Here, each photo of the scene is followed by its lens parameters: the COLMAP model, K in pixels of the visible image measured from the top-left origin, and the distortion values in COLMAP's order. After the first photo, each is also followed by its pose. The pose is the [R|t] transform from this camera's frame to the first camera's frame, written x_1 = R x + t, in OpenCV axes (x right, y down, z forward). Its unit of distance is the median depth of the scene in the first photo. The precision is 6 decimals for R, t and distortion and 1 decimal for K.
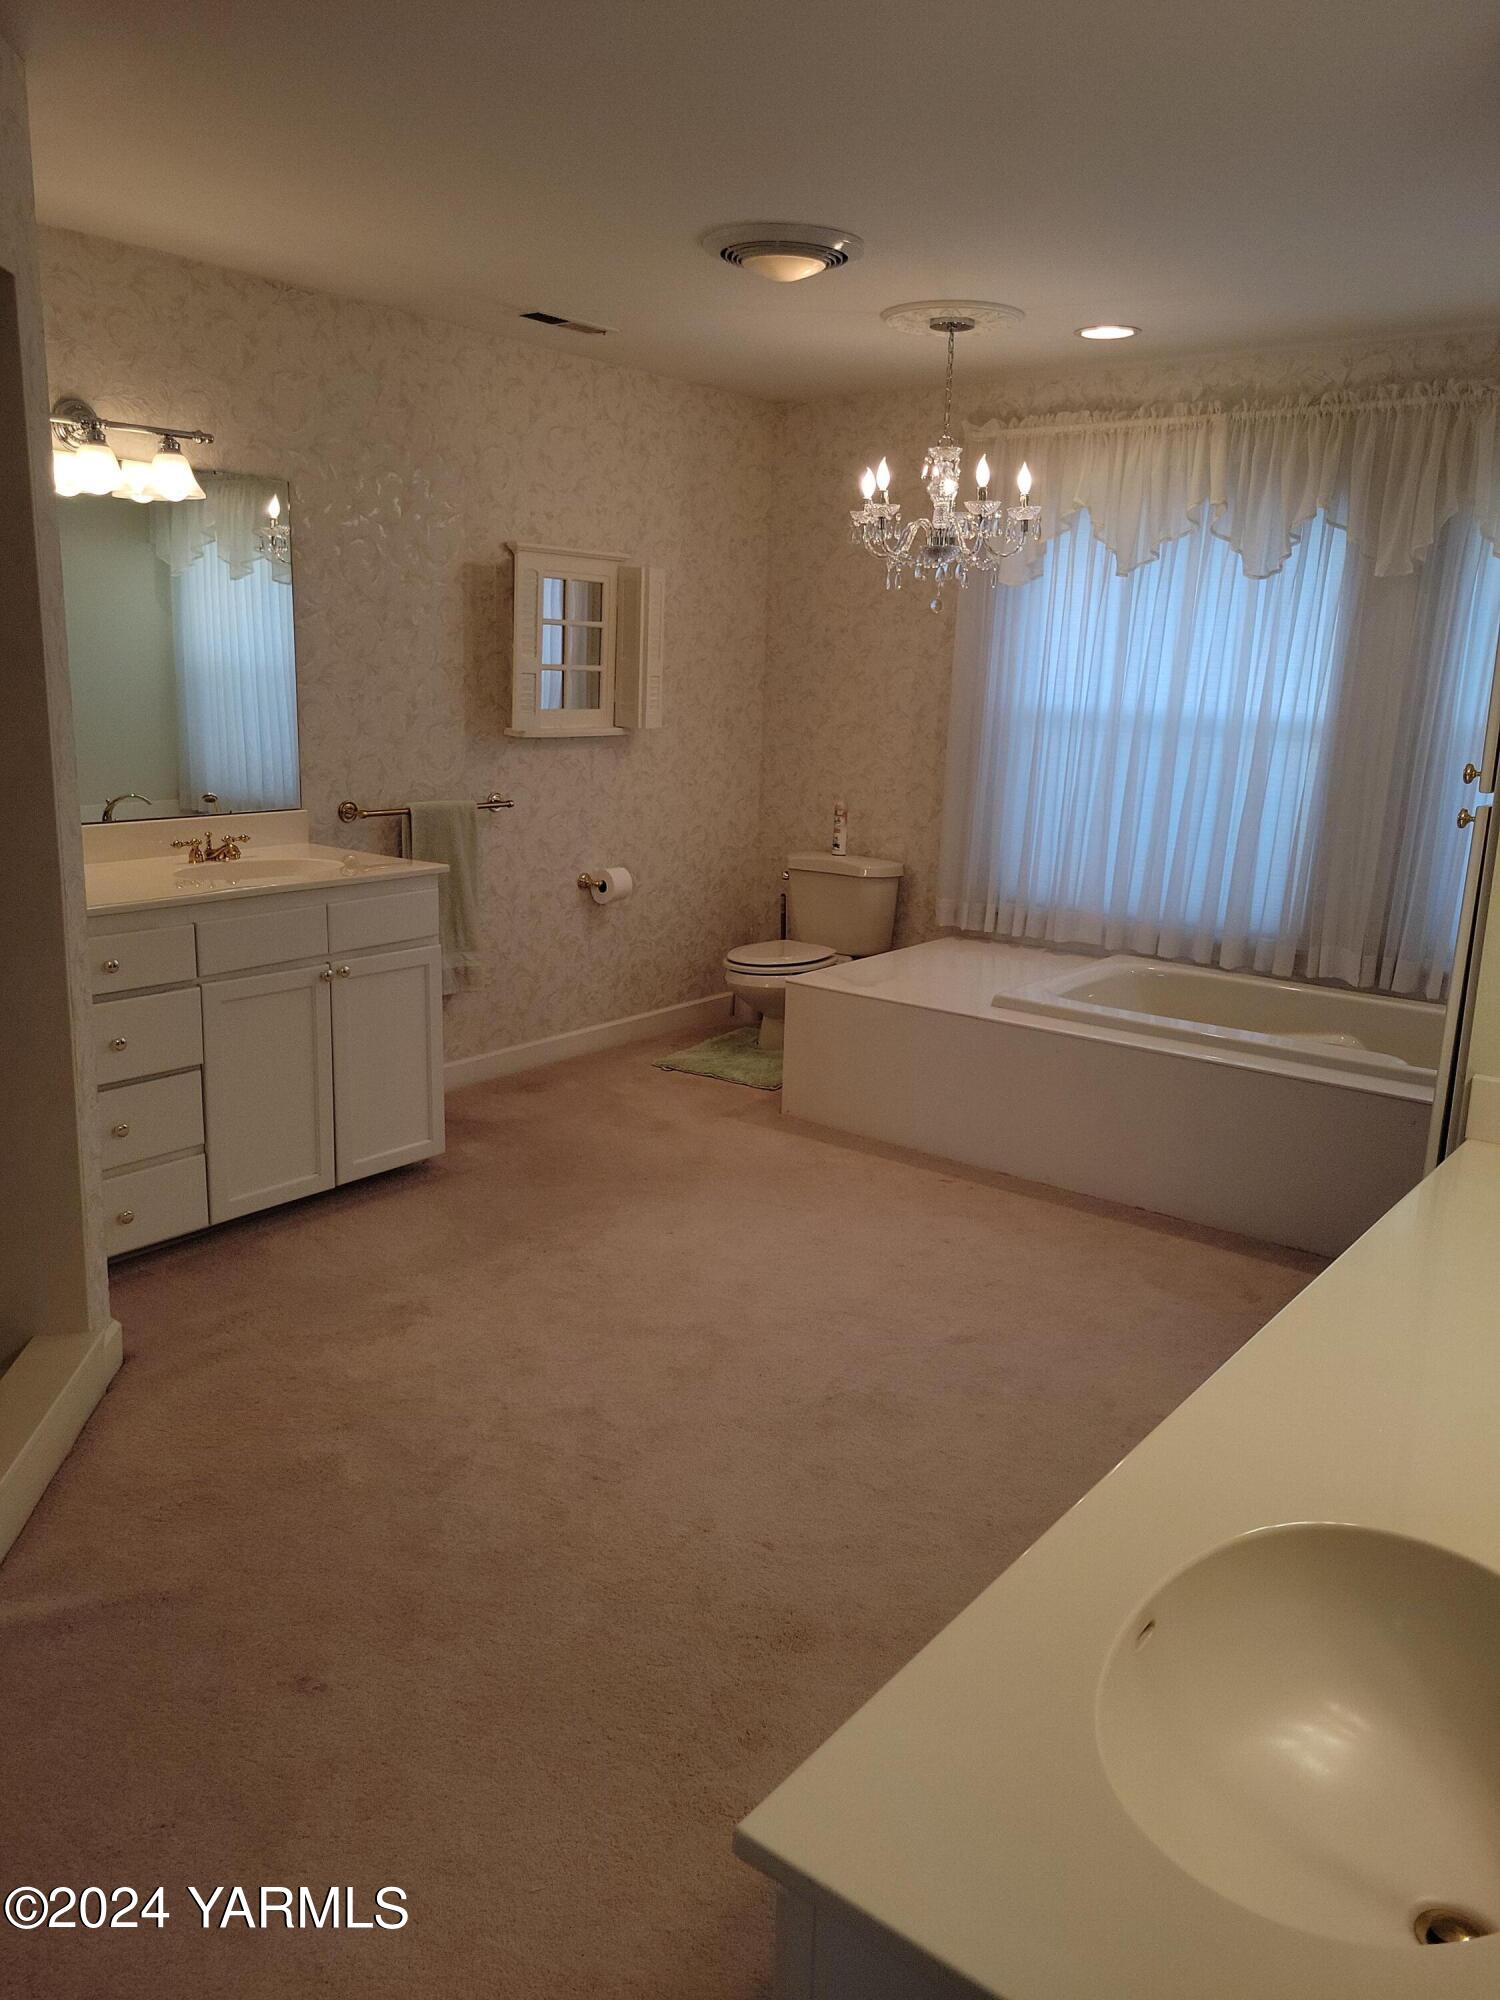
lens RADIAL K [[1508.7, 0, 744.7], [0, 1508.7, 1001.9], [0, 0, 1]] dist [0.040398, -0.003556]
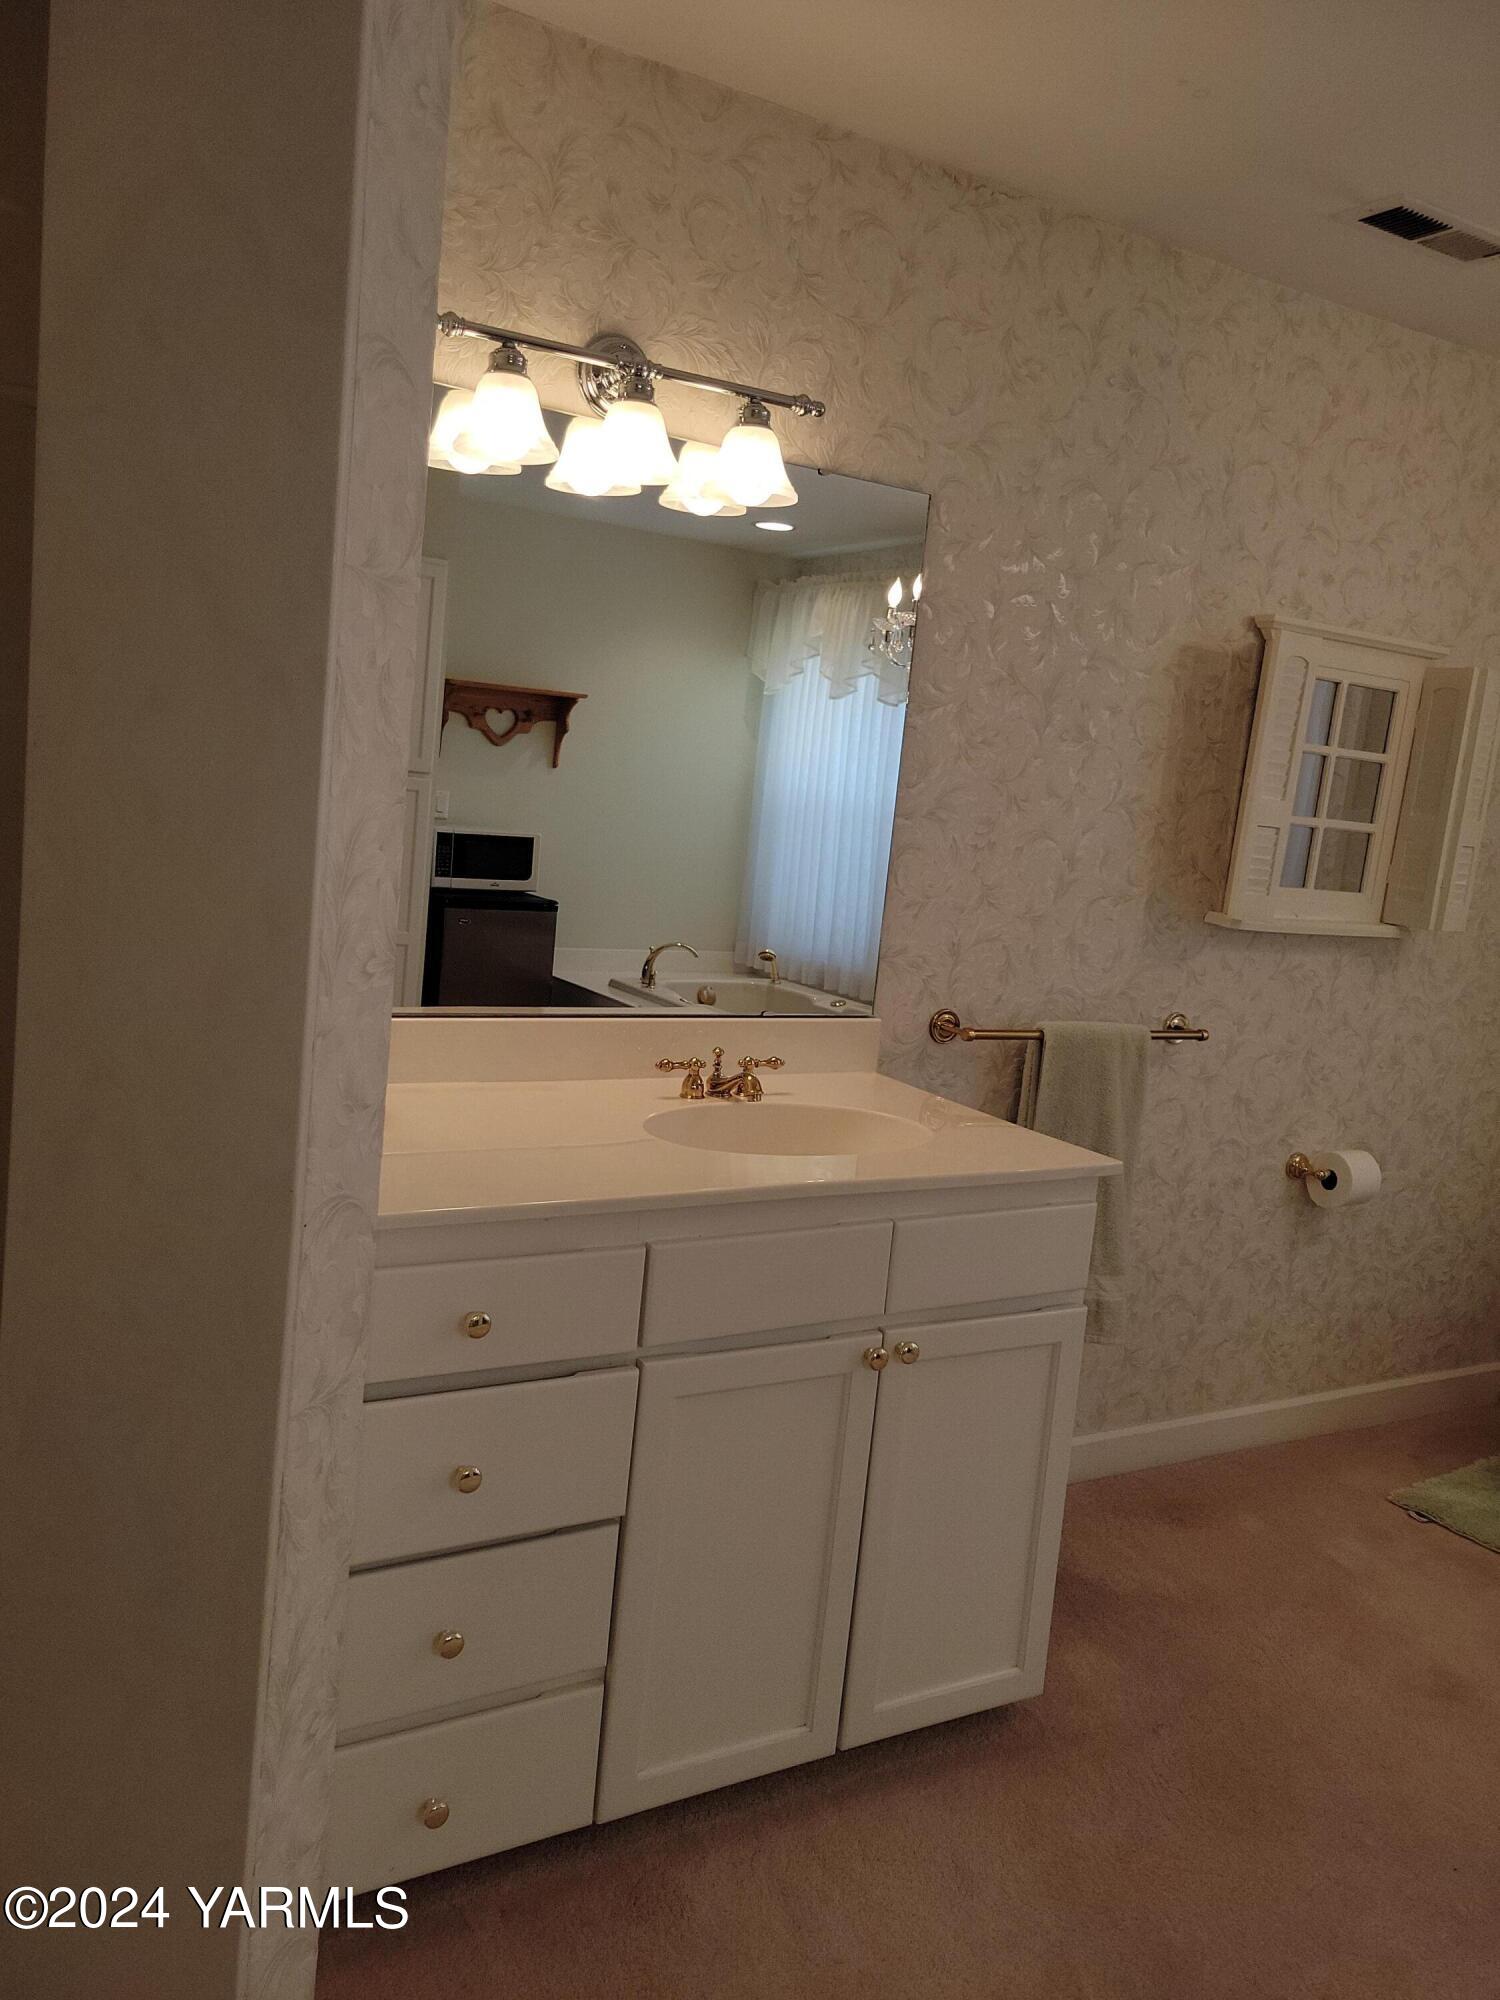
lens RADIAL K [[1508.7, 0, 744.7], [0, 1508.7, 1001.9], [0, 0, 1]] dist [0.040398, -0.003556]
pose [[0.929210, 0.110784, -0.352556, -0.112581], [-0.146659, 0.986213, -0.076643, -0.070370], [0.339205, 0.122923, 0.932647, 0.367380]]
